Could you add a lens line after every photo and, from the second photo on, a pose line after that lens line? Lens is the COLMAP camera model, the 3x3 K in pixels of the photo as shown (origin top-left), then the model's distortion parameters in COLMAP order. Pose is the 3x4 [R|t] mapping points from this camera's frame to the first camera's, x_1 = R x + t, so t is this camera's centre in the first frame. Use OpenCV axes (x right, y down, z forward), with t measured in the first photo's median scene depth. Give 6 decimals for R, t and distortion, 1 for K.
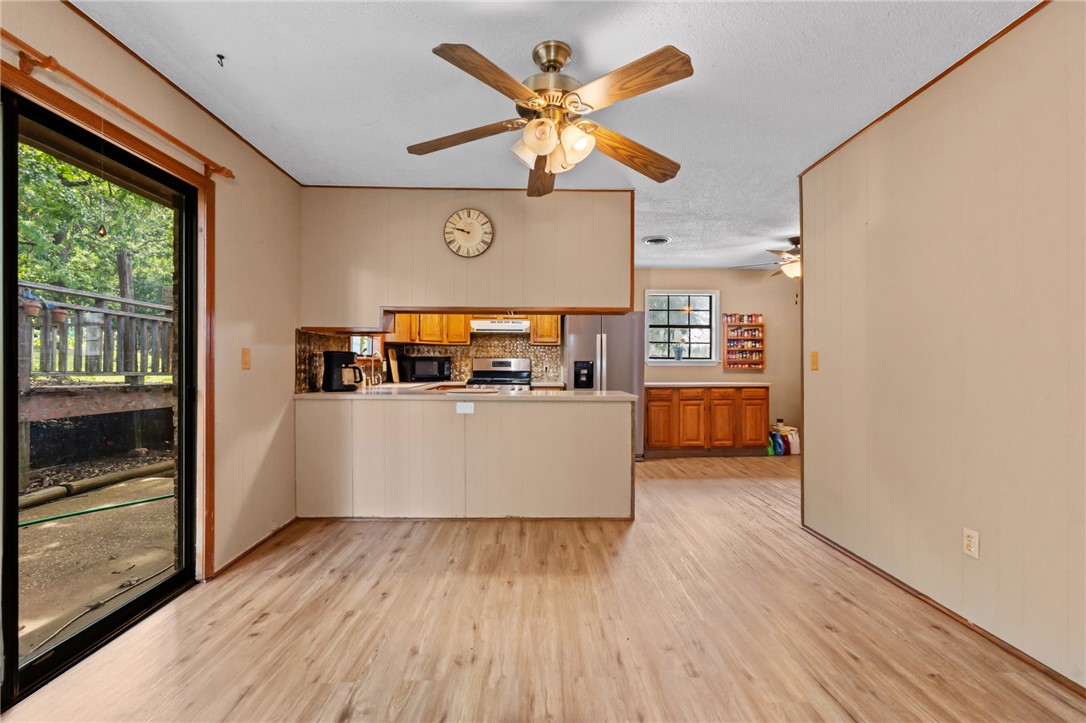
lens RADIAL K [[488.4, 0, 543.1], [0, 488.4, 366.8], [0, 0, 1]] dist [-0.001026, -0.000159]
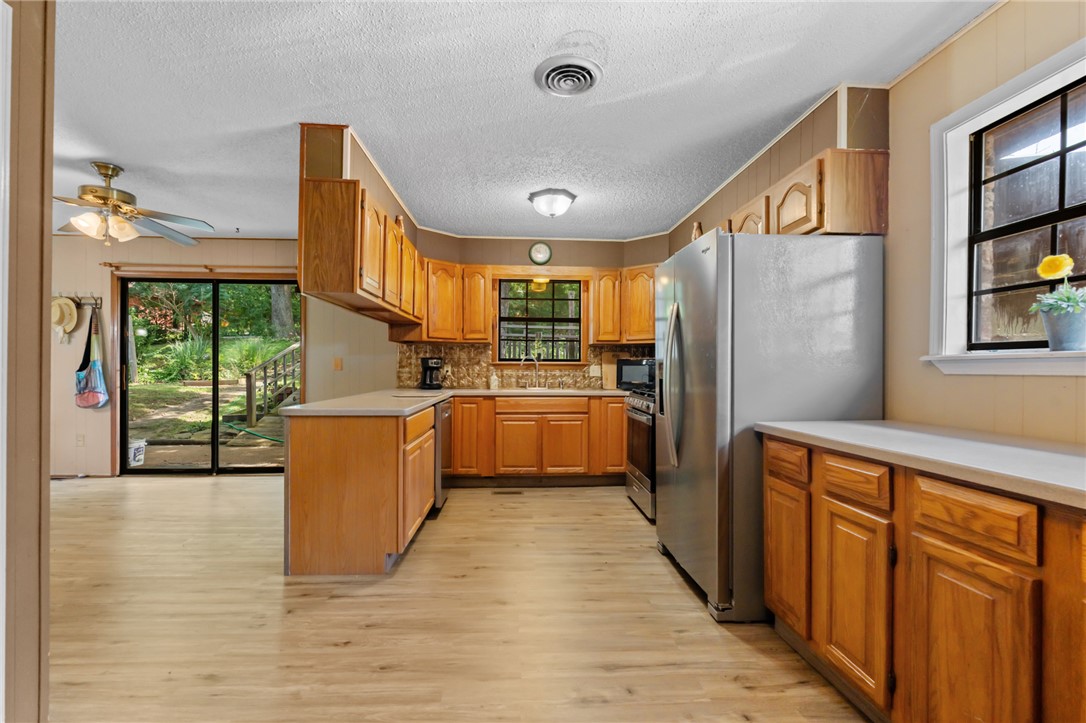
lens RADIAL K [[477.8, 0, 542.3], [0, 477.8, 366.9], [0, 0, 1]] dist [-0.002575, -0.000127]
pose [[0.033057, -0.007904, -0.999422, 0.603873], [-0.014504, 0.999860, -0.008388, -0.000623], [0.999348, 0.014773, 0.032937, 0.892974]]
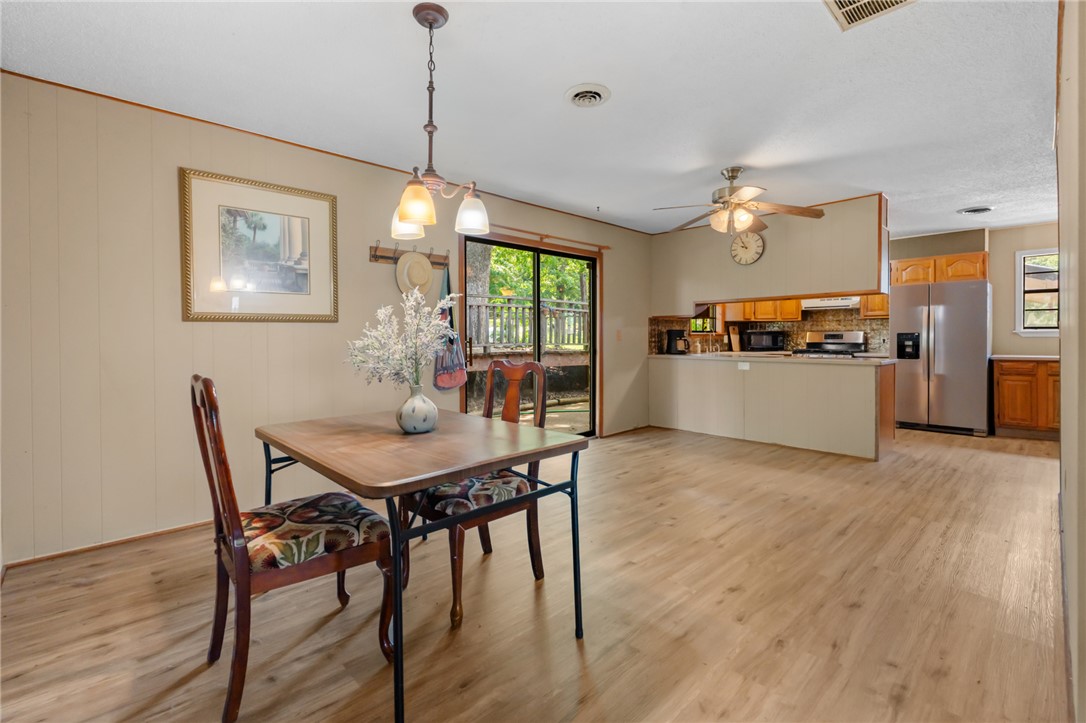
lens RADIAL K [[486.6, 0, 542.4], [0, 486.6, 333.7], [0, 0, 1]] dist [-0.000637, -0.000055]
pose [[0.677304, -0.014950, -0.735551, 0.334405], [0.003237, 0.999844, -0.017341, 0.005775], [0.735696, 0.009364, 0.677247, -0.298188]]
